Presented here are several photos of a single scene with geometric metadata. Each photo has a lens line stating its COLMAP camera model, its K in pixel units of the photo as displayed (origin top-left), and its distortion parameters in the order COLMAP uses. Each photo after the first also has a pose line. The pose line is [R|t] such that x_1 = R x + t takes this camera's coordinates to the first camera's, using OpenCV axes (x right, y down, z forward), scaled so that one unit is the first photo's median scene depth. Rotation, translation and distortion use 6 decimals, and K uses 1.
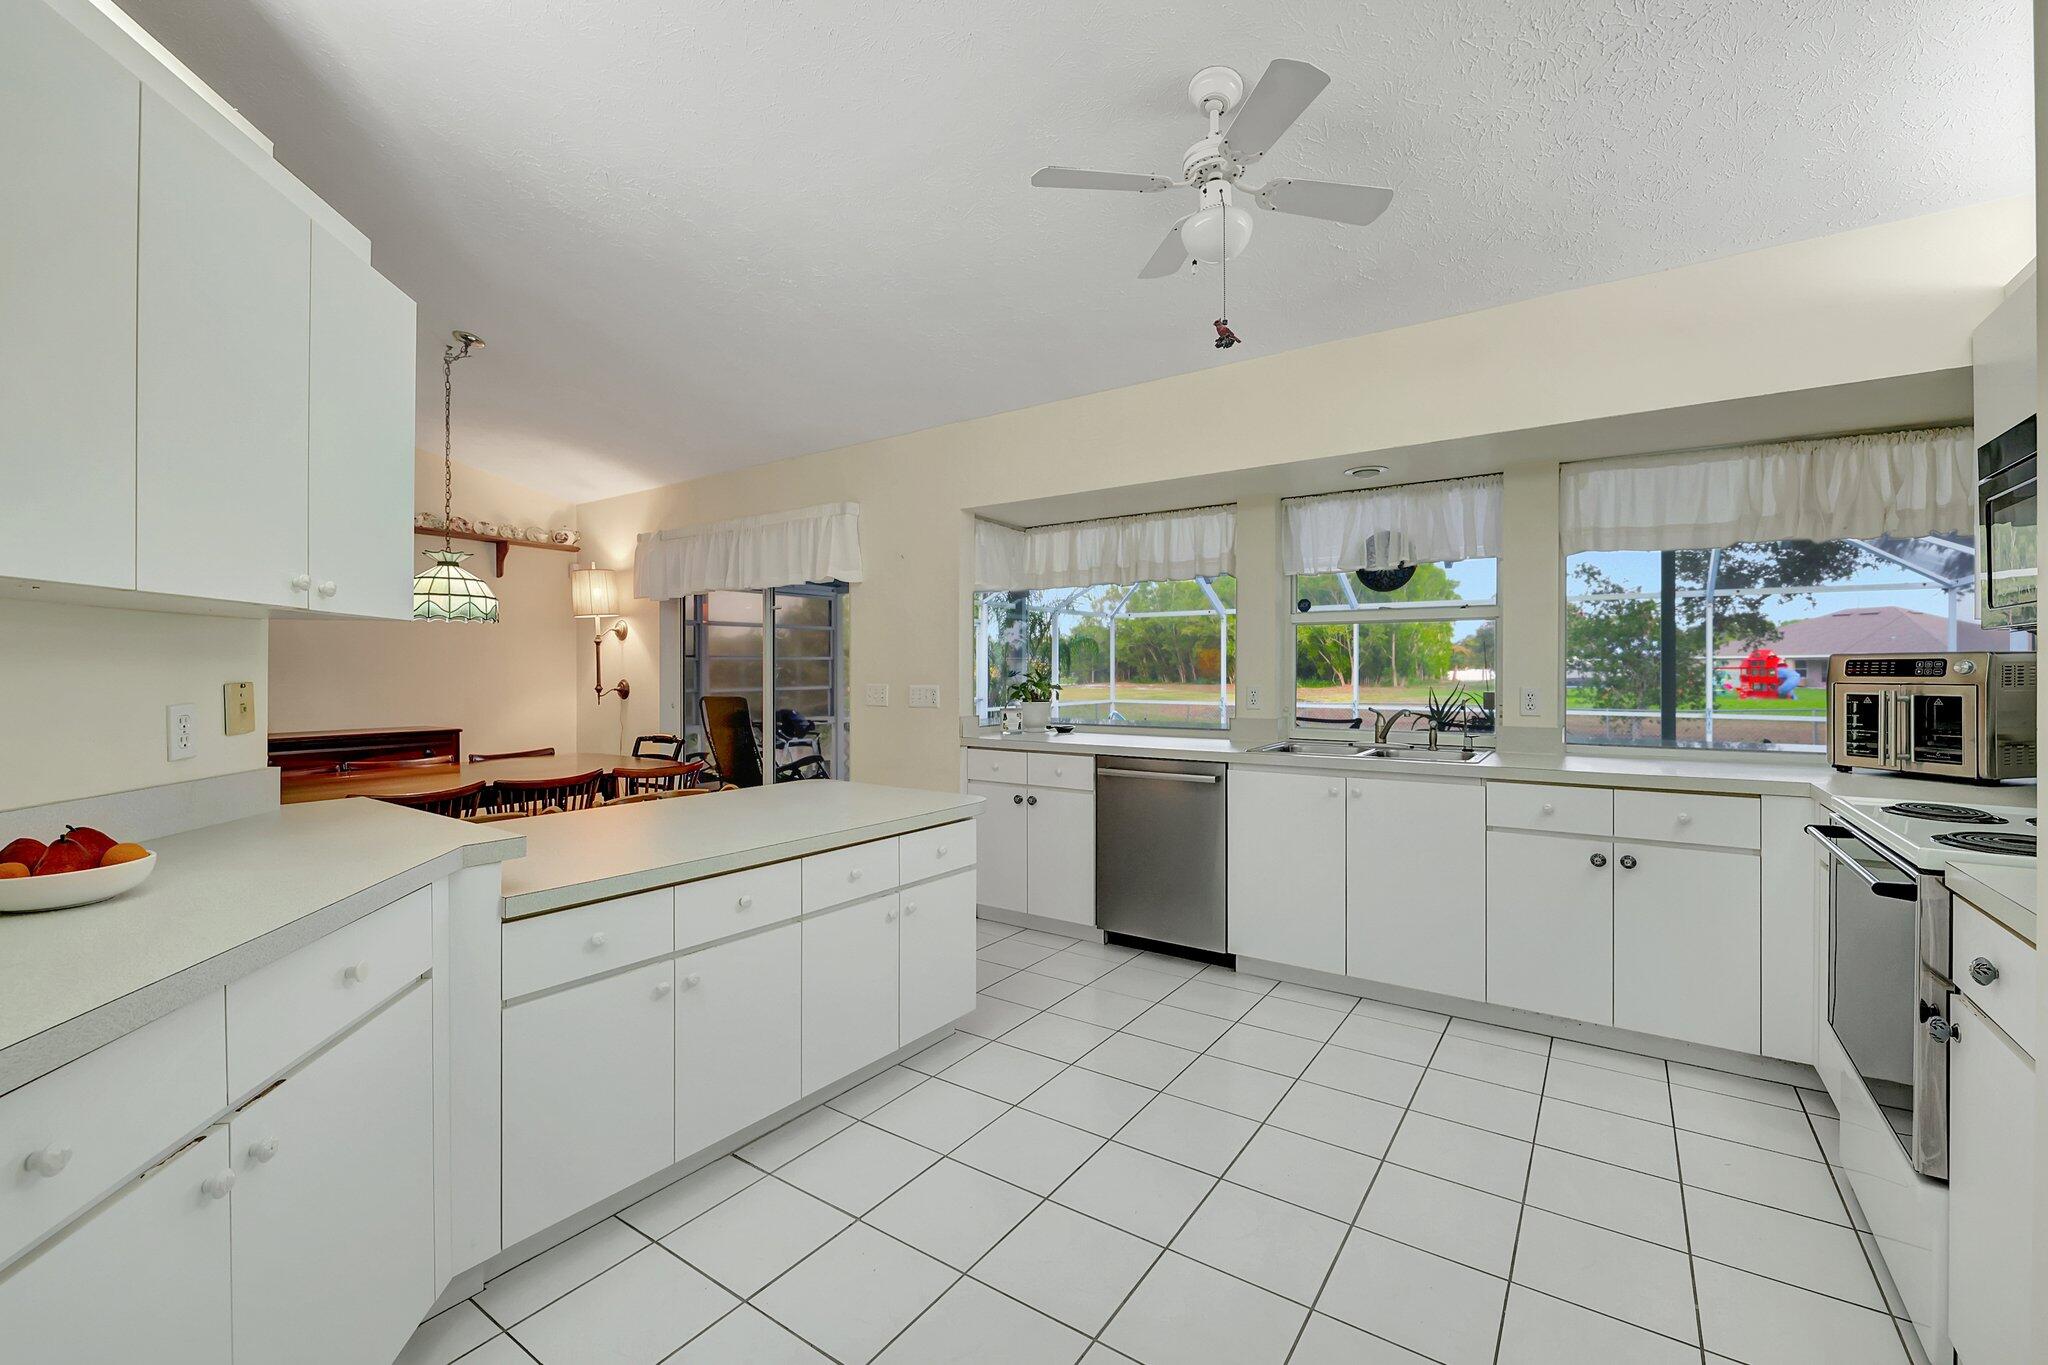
lens RADIAL K [[856.9, 0, 1013.8], [0, 856.9, 675.8], [0, 0, 1]] dist [0.000121, 0.000141]
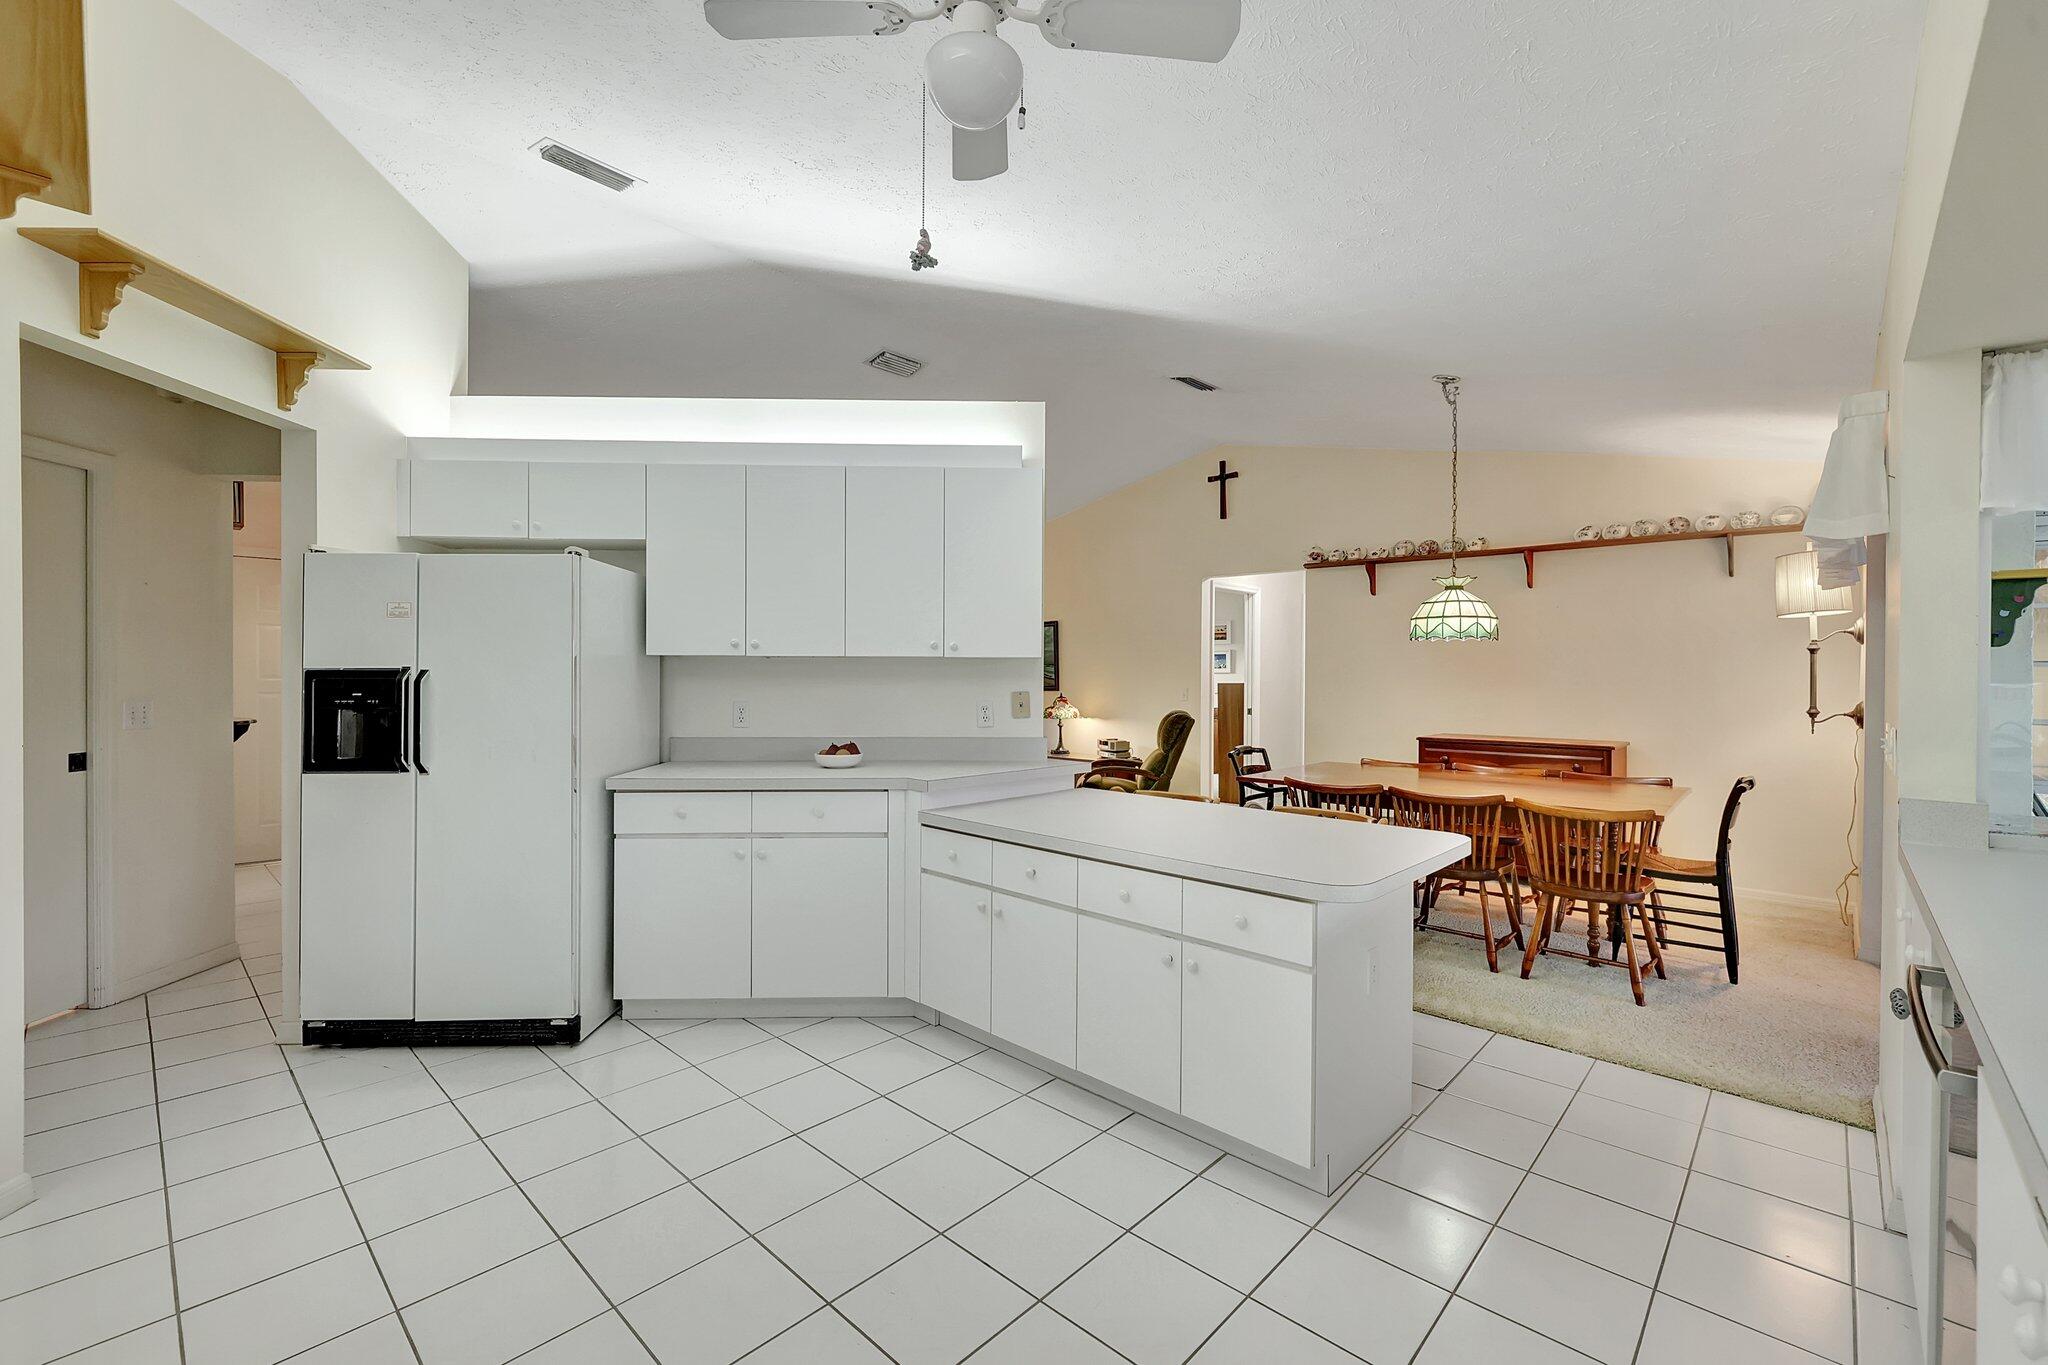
lens RADIAL K [[856.9, 0, 1013.8], [0, 856.9, 675.8], [0, 0, 1]] dist [0.000121, 0.000141]
pose [[-0.150709, 0.002207, -0.988576, 0.505080], [-0.009516, 0.999948, 0.003683, -0.017982], [0.988532, 0.009962, -0.150680, 0.618707]]
